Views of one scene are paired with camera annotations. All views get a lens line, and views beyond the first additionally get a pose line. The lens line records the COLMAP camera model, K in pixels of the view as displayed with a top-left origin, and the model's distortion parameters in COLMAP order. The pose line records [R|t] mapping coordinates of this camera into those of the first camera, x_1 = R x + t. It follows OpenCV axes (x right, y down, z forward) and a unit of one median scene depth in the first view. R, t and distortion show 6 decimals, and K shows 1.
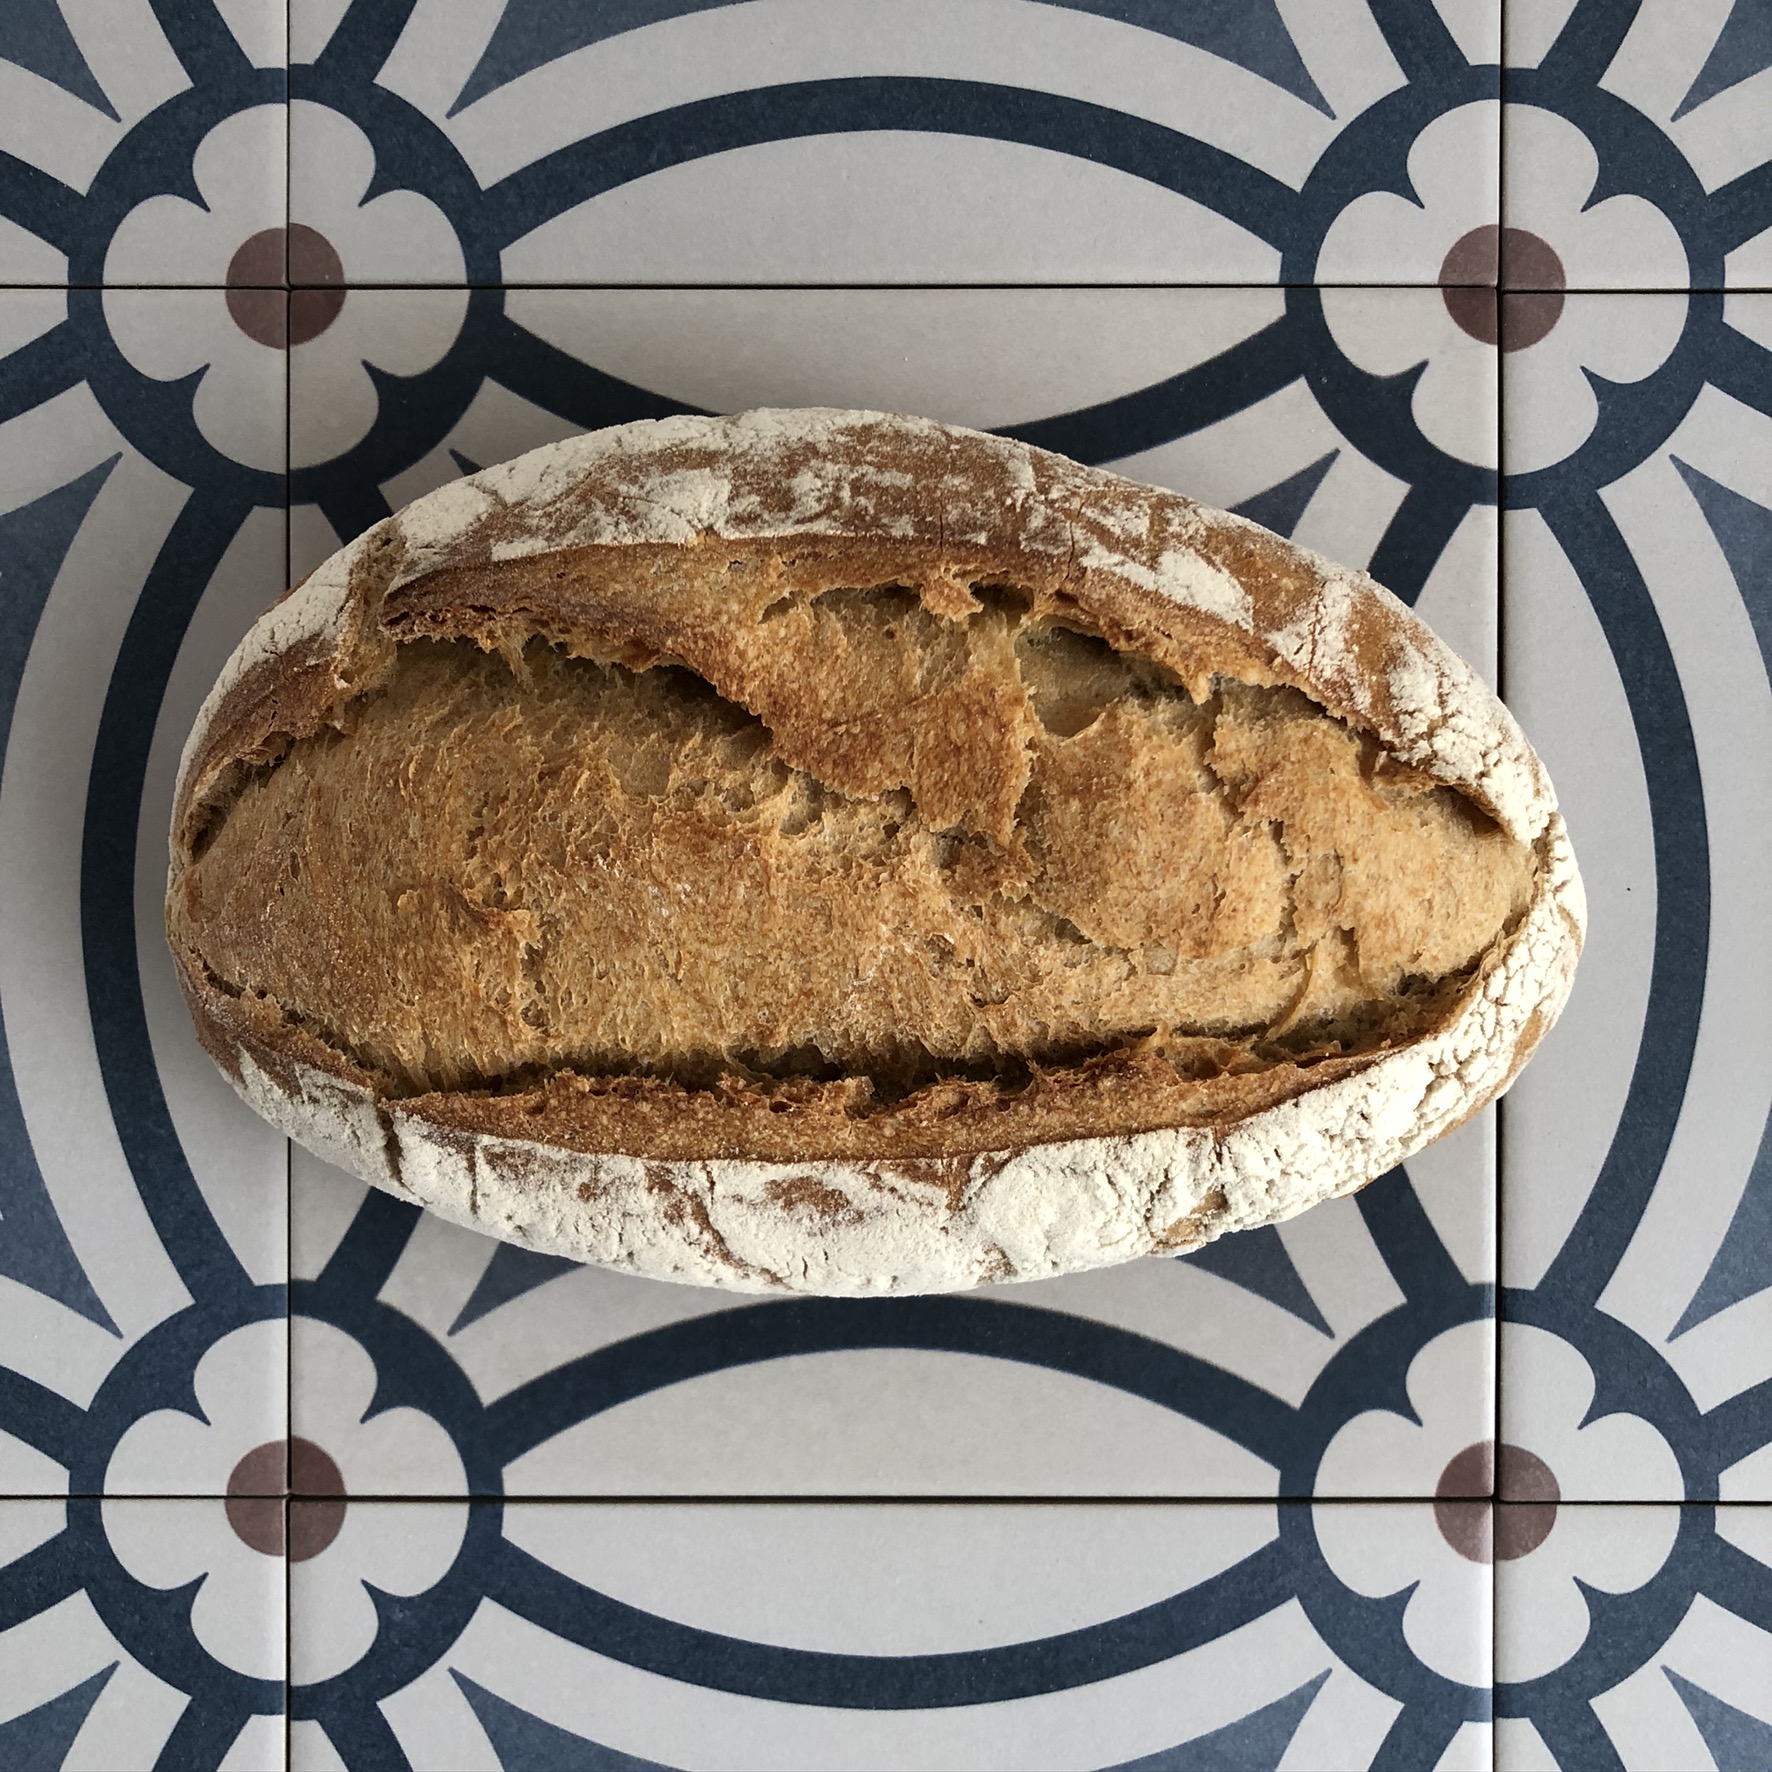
lens RADIAL K [[1815.9, 0, 884.3], [0, 1815.9, 896.4], [0, 0, 1]] dist [0.106570, -0.266082]
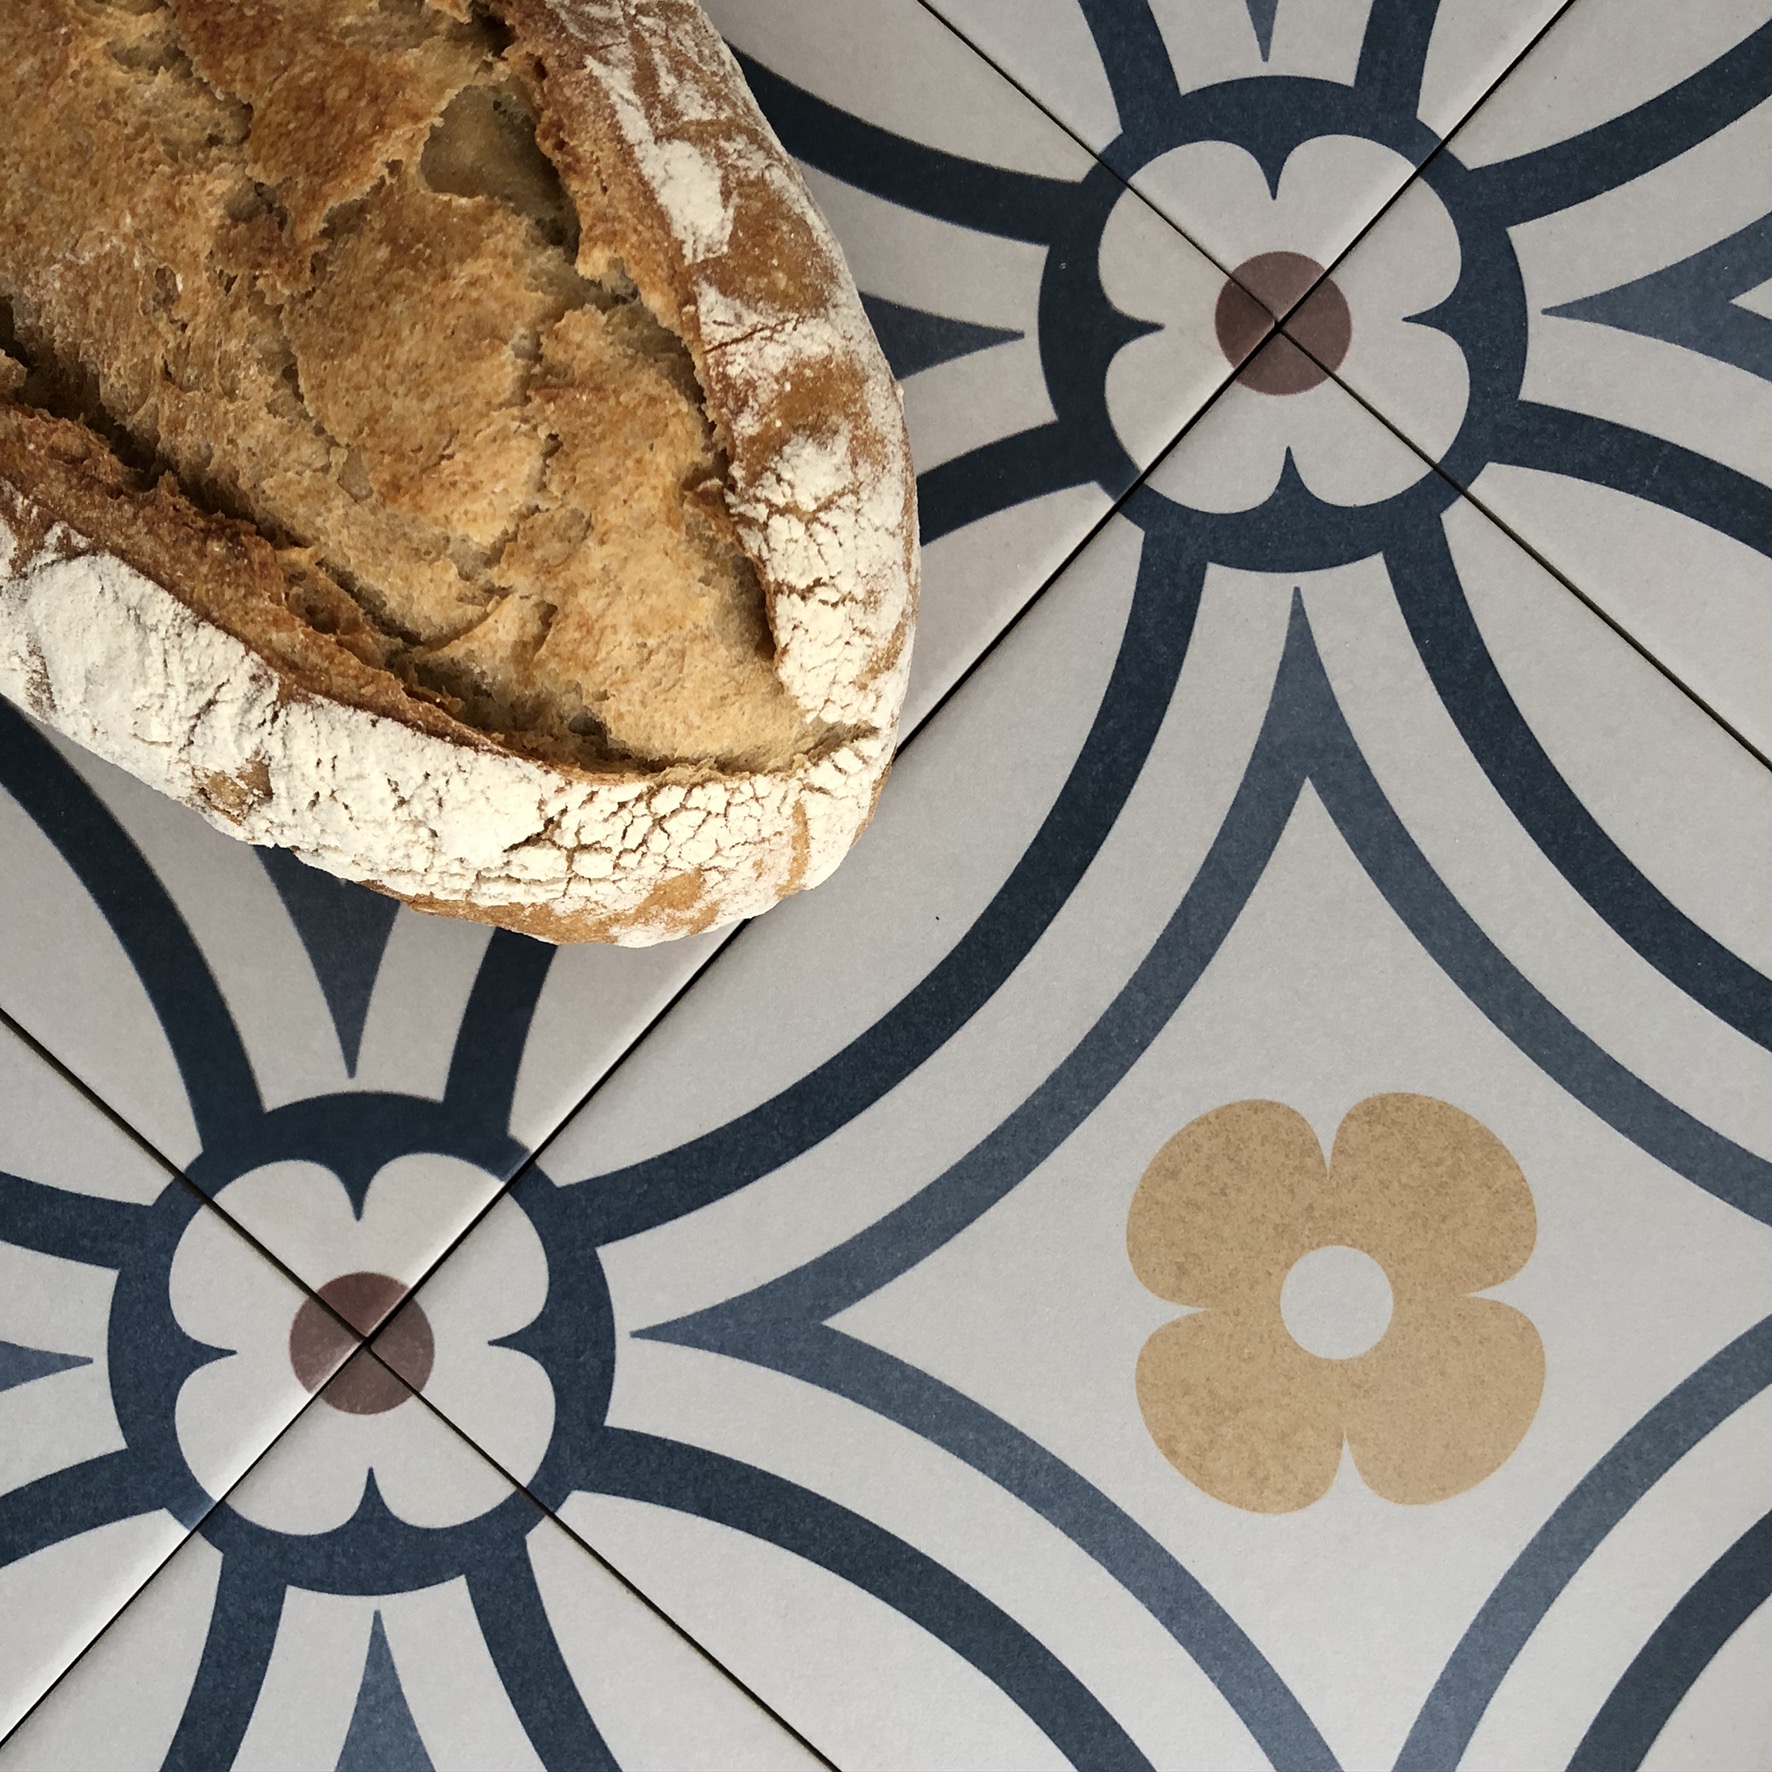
lens RADIAL K [[1827.8, 0, 827.2], [0, 1827.8, 845.4], [0, 0, 1]] dist [0.147675, -0.436458]
pose [[0.744142, 0.667930, -0.011042, 0.429284], [-0.667868, 0.743516, -0.033699, 0.043690], [-0.014299, 0.032451, 0.999371, 0.133463]]
